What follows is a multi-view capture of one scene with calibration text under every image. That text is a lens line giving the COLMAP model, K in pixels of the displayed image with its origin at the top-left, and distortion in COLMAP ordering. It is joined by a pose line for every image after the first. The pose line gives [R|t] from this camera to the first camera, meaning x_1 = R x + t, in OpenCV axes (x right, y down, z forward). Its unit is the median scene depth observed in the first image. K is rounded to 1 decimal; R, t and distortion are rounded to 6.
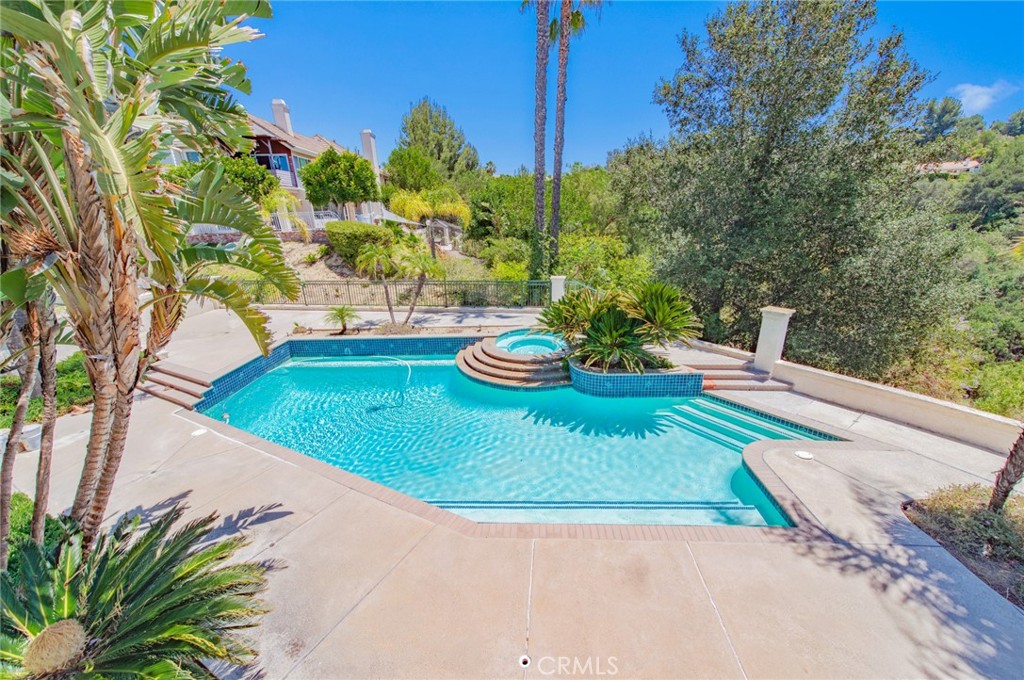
lens RADIAL K [[402.4, 0, 518.6], [0, 402.4, 343.0], [0, 0, 1]] dist [0.002753, -0.000275]
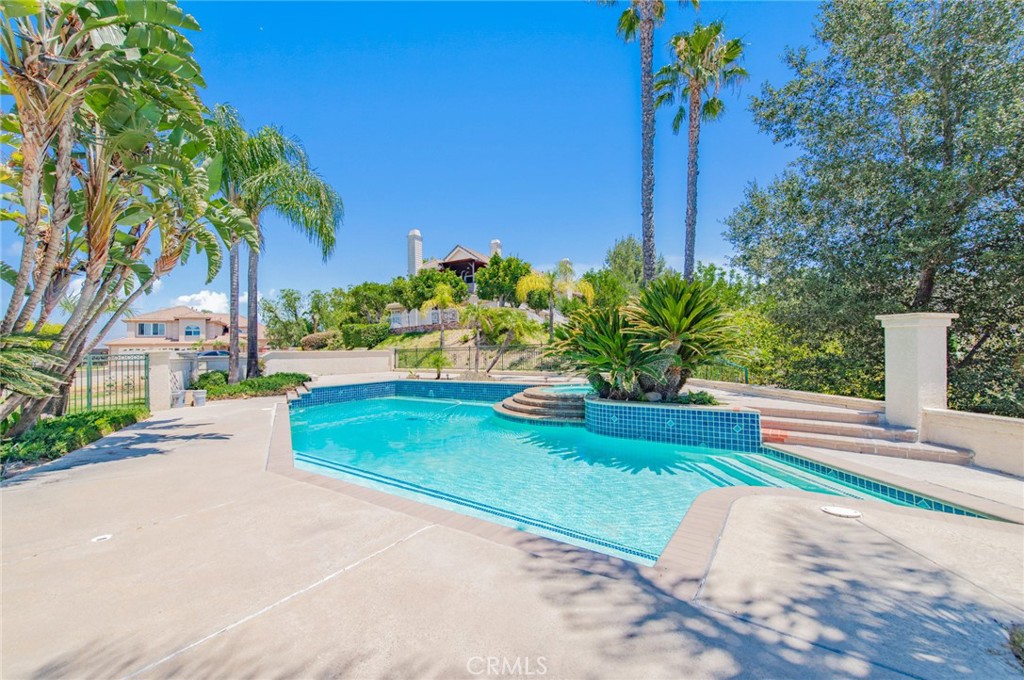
lens RADIAL K [[402.4, 0, 513.3], [0, 402.4, 344.0], [0, 0, 1]] dist [0.002753, -0.000275]
pose [[0.846863, 0.001810, -0.531808, 0.430824], [-0.175288, 0.945063, -0.275917, 0.197364], [0.502092, 0.326884, 0.800656, 0.251942]]
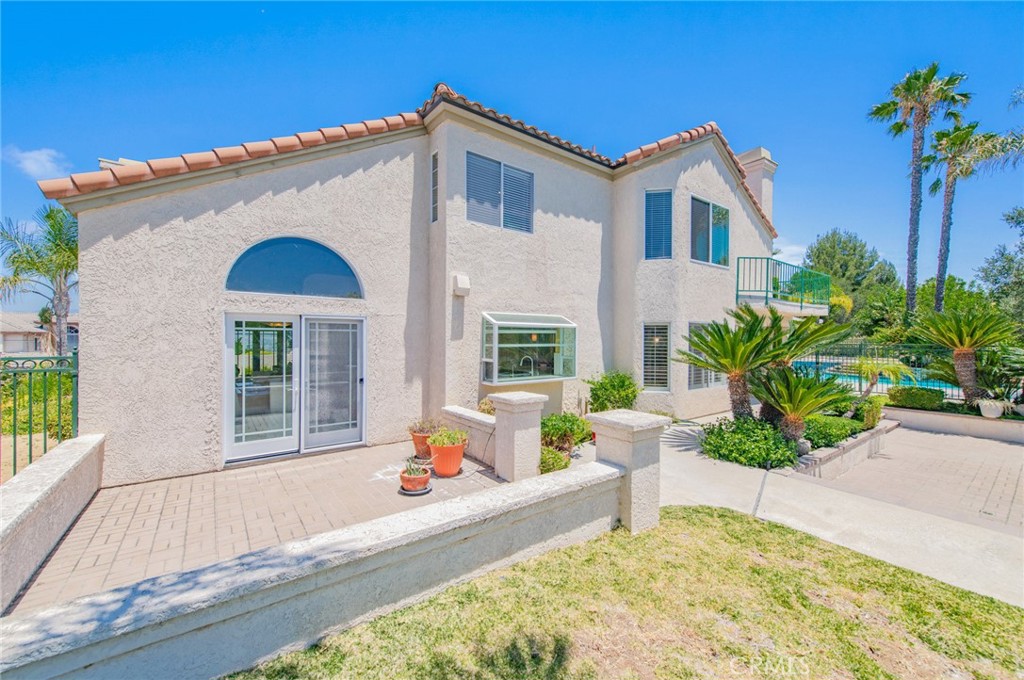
lens RADIAL K [[402.4, 0, 514.5], [0, 402.4, 344.7], [0, 0, 1]] dist [0.002753, -0.000275]
pose [[0.640071, 0.039325, -0.767309, 0.401880], [-0.260566, 0.950614, -0.168639, 0.702454], [0.722782, 0.307875, 0.618707, -1.379684]]
